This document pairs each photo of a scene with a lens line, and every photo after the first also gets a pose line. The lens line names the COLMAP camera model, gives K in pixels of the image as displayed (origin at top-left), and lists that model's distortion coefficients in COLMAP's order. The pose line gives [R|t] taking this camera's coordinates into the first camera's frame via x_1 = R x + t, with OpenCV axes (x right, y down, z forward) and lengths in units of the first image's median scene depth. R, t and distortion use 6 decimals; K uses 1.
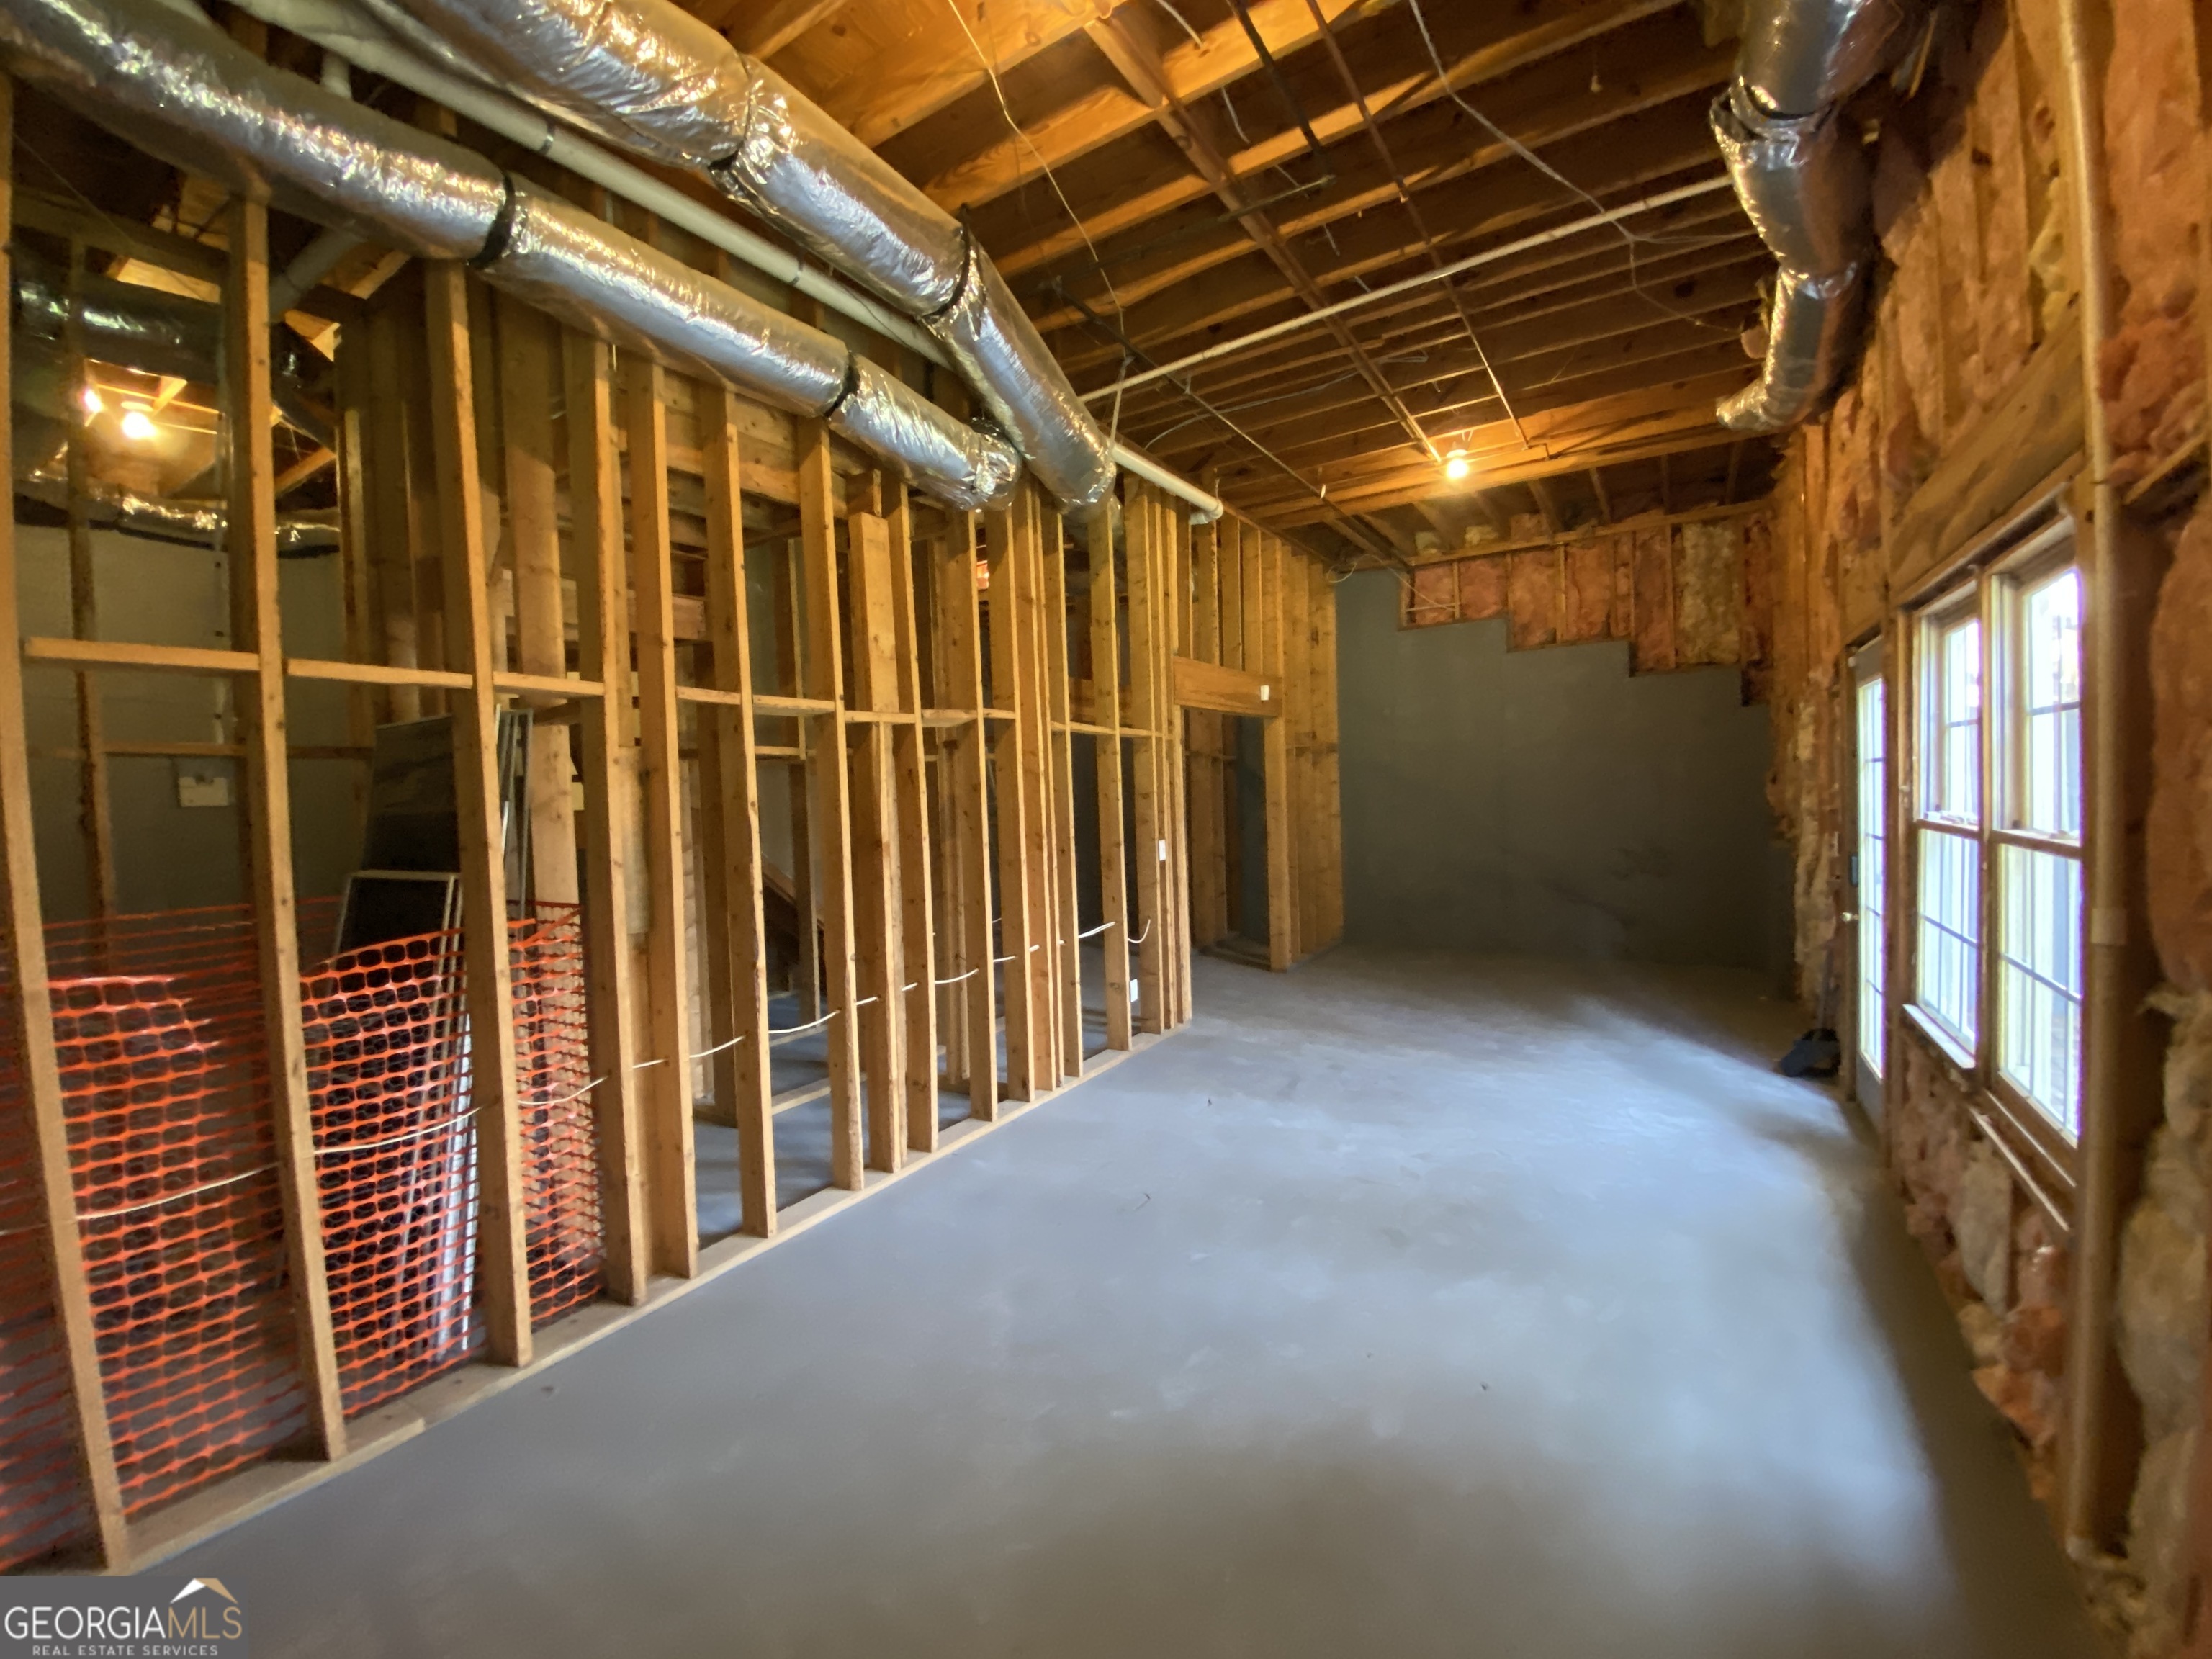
lens RADIAL K [[912.2, 0, 1084.7], [0, 912.2, 824.5], [0, 0, 1]] dist [-0.002957, -0.000194]
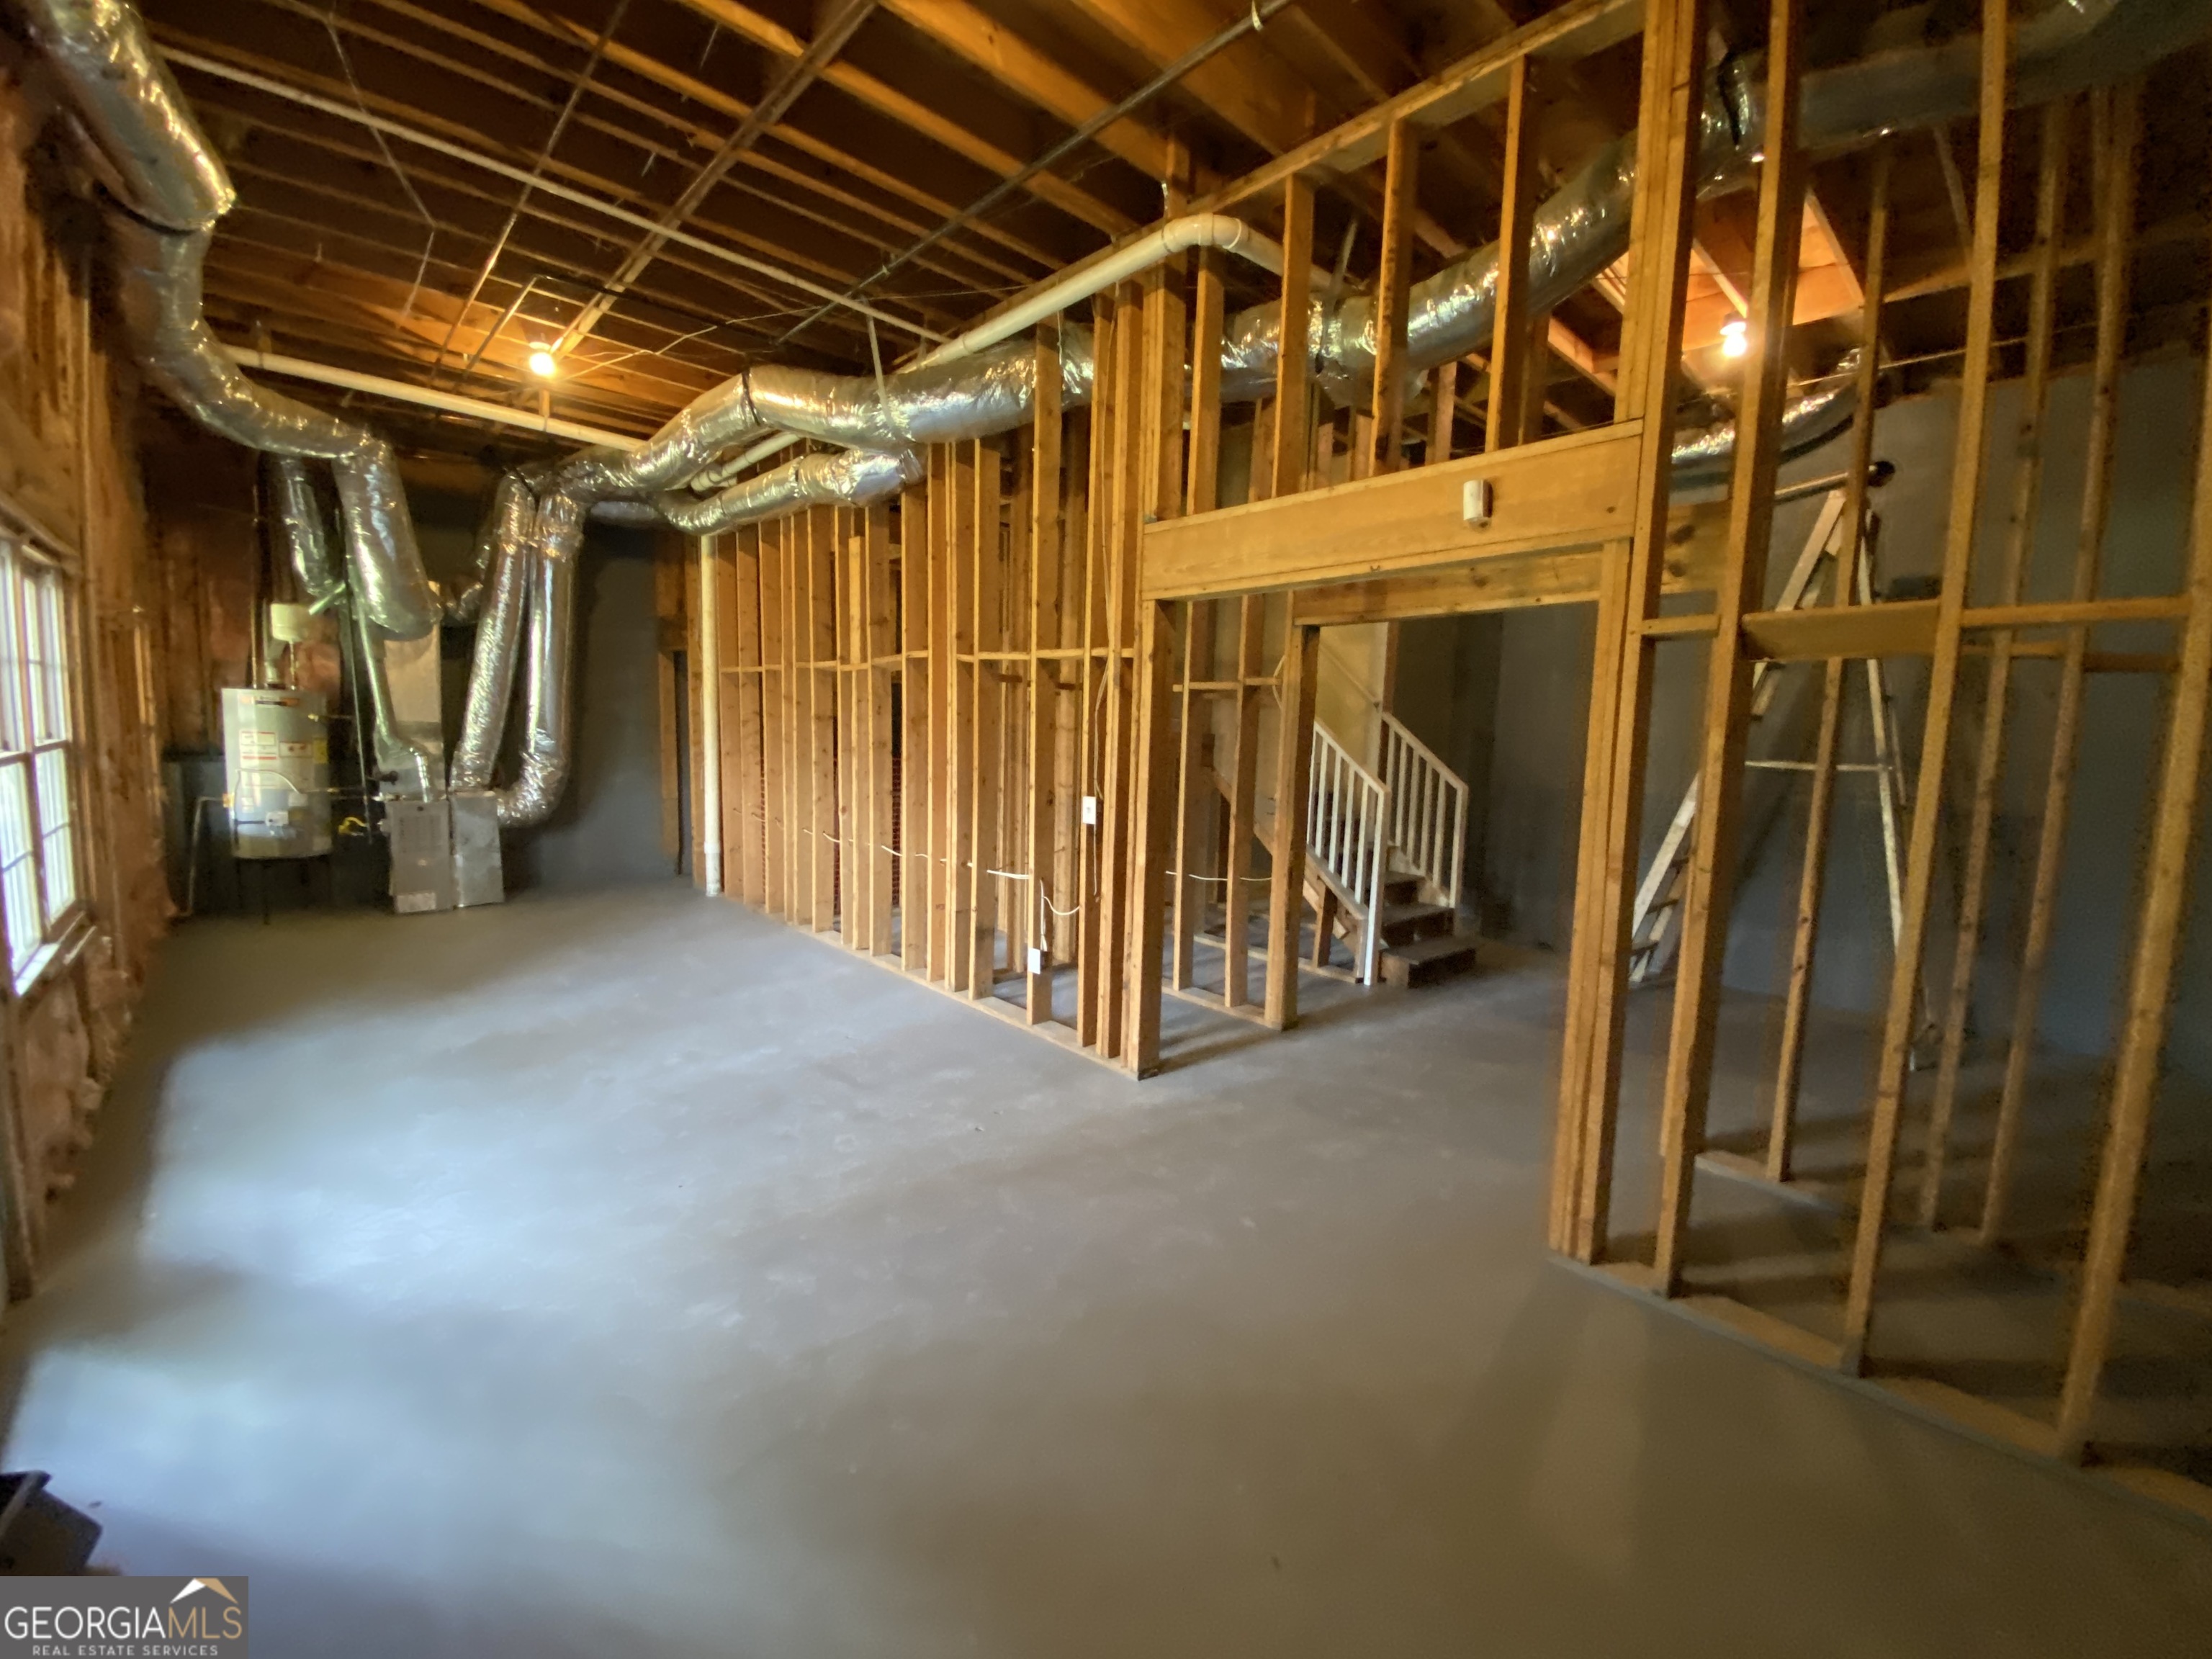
lens RADIAL K [[912.2, 0, 1084.7], [0, 912.2, 824.5], [0, 0, 1]] dist [-0.002957, -0.000194]
pose [[-0.266917, 0.126713, -0.955353, 0.938284], [-0.052419, 0.987942, 0.145680, -0.079254], [0.962293, 0.088963, -0.257056, 1.408031]]
